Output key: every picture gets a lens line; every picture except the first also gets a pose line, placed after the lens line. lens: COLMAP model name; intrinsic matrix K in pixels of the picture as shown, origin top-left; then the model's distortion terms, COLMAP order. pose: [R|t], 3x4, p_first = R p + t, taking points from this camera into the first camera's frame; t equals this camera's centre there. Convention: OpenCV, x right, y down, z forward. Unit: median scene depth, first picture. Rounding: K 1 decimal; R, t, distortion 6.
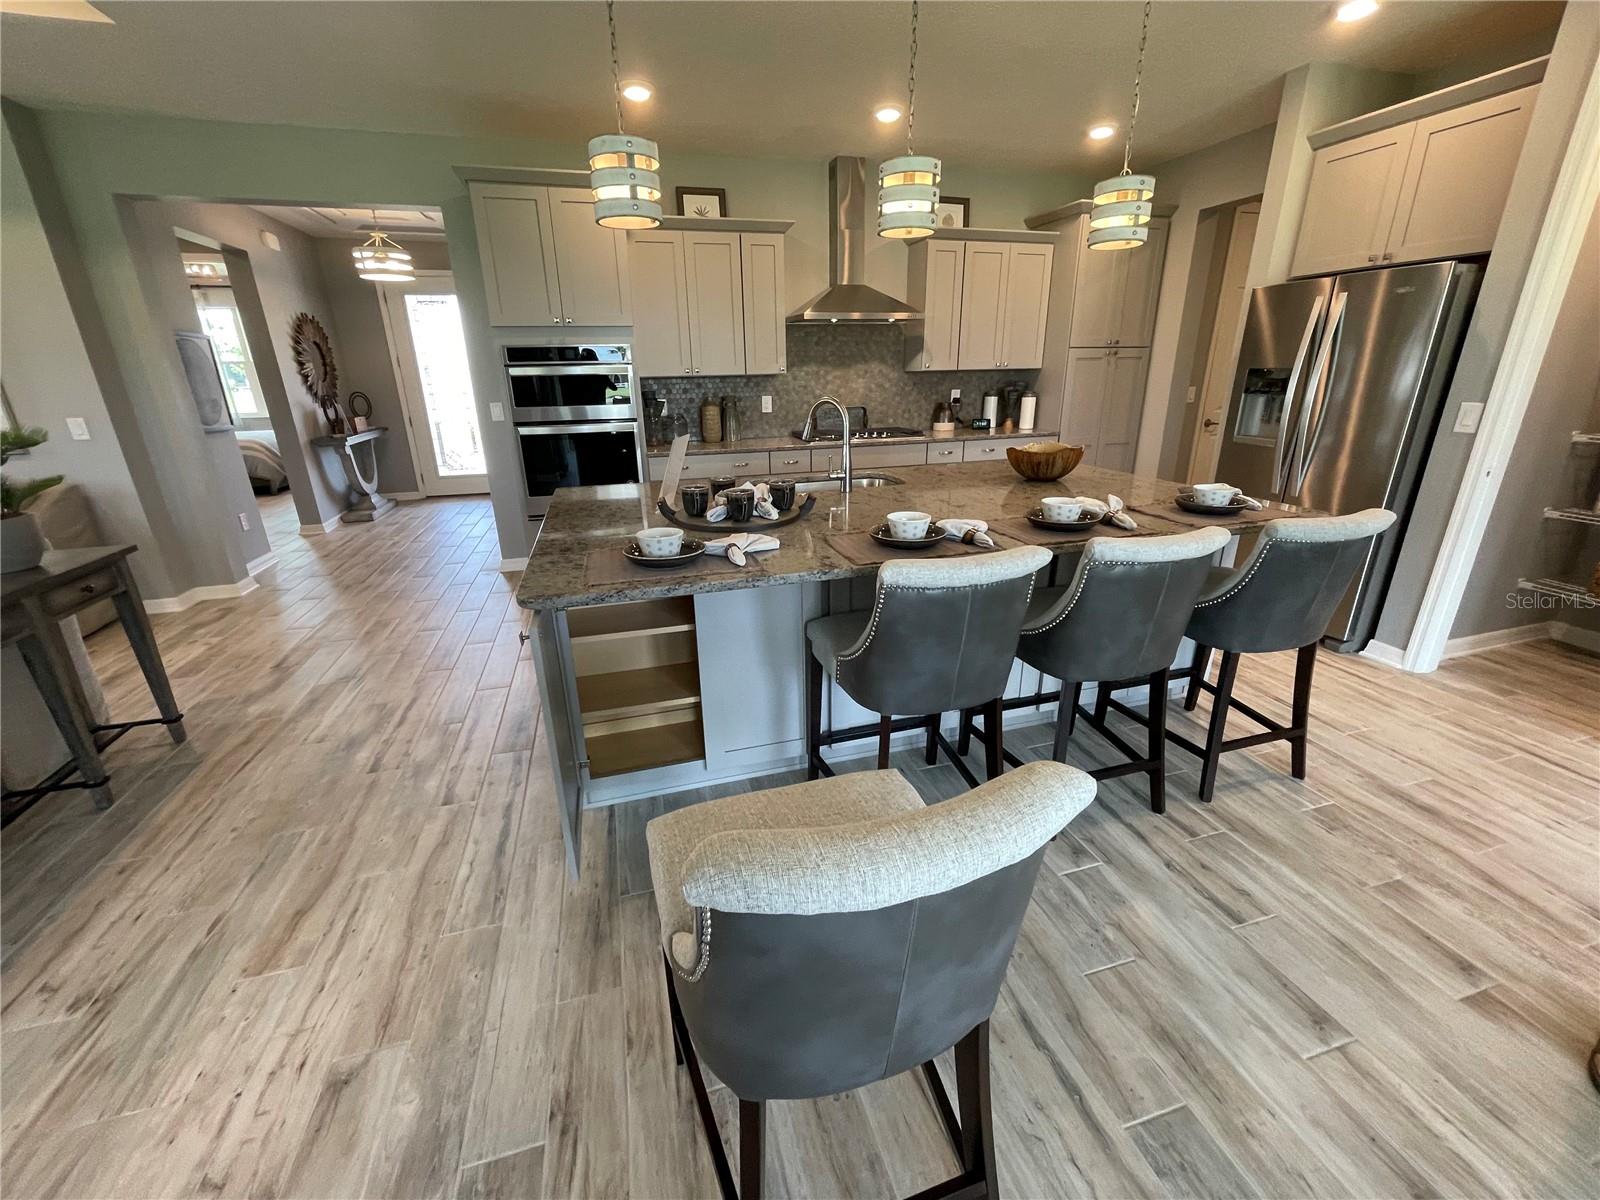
lens RADIAL K [[632.3, 0, 800.3], [0, 632.3, 583.1], [0, 0, 1]] dist [0.000107, 0.000098]
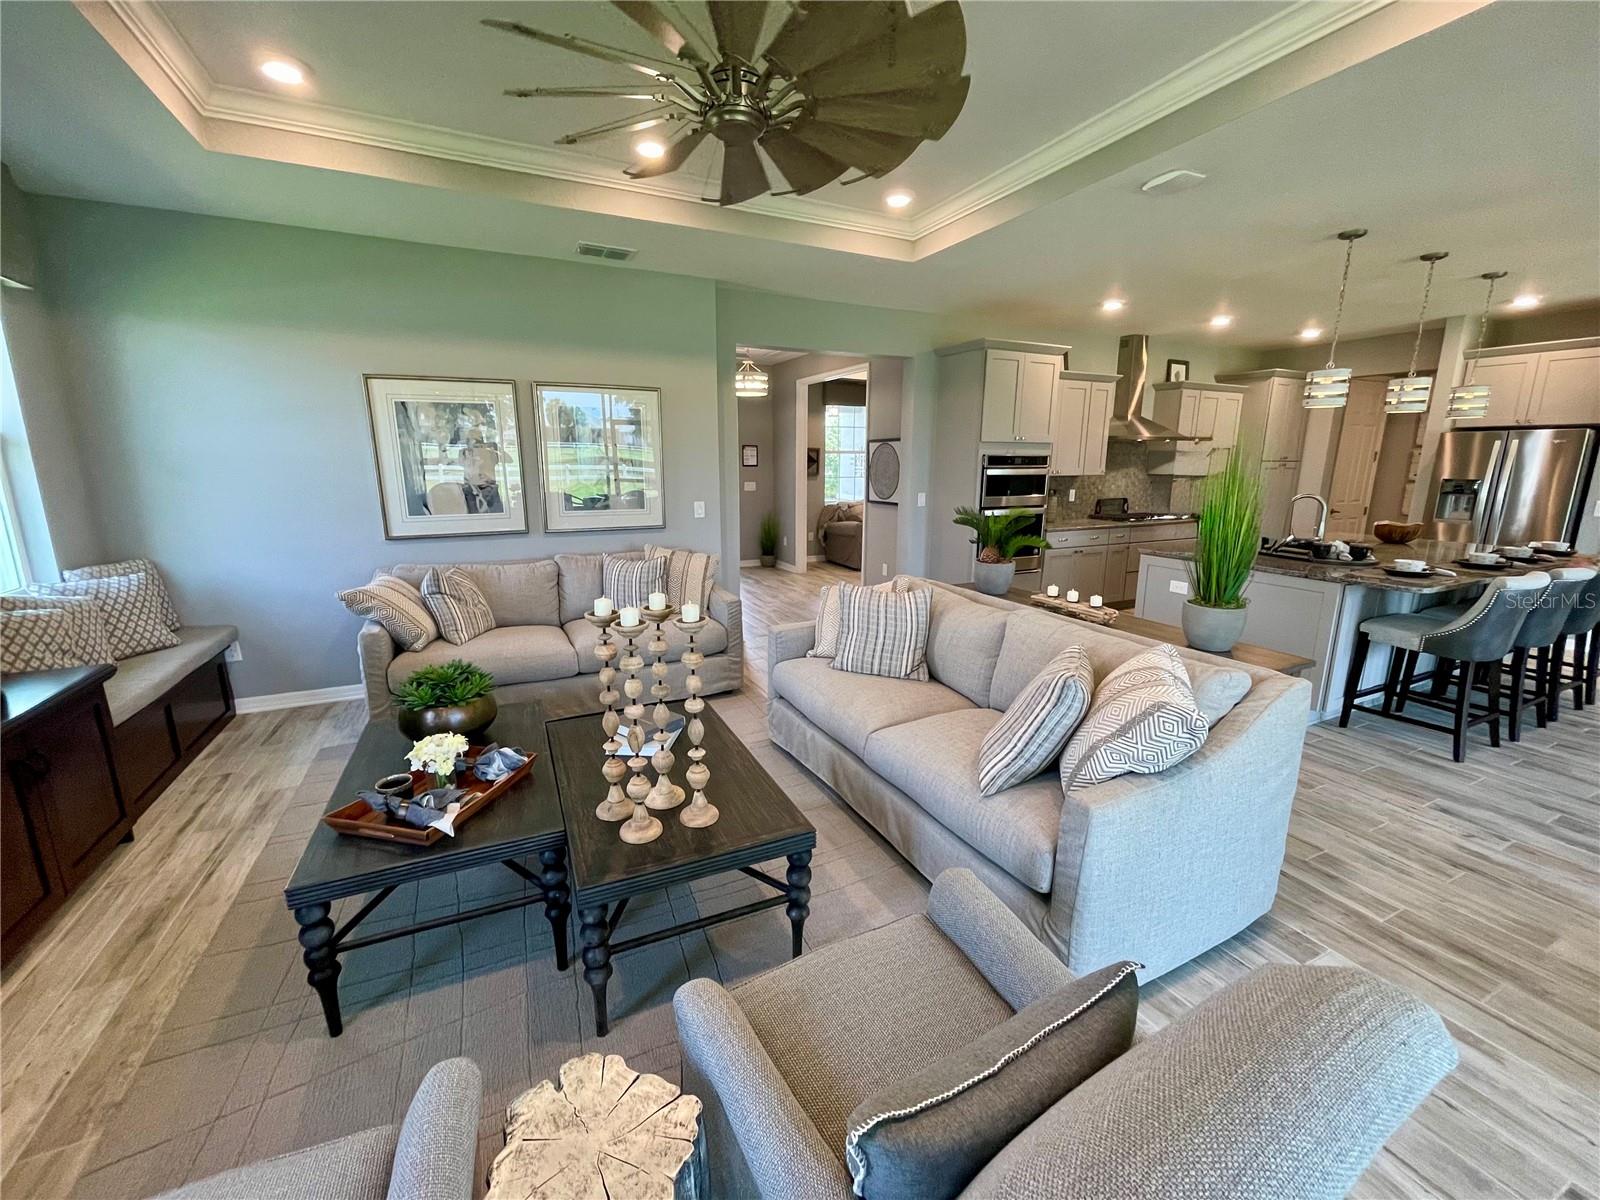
lens RADIAL K [[611.3, 0, 800.0], [0, 611.3, 600.0], [0, 0, 1]] dist [0.000951, 0.000253]
pose [[0.985675, -0.018306, 0.167659, -1.090990], [0.034809, 0.994770, -0.096026, 0.069931], [-0.165024, 0.100486, 0.981157, -0.253756]]
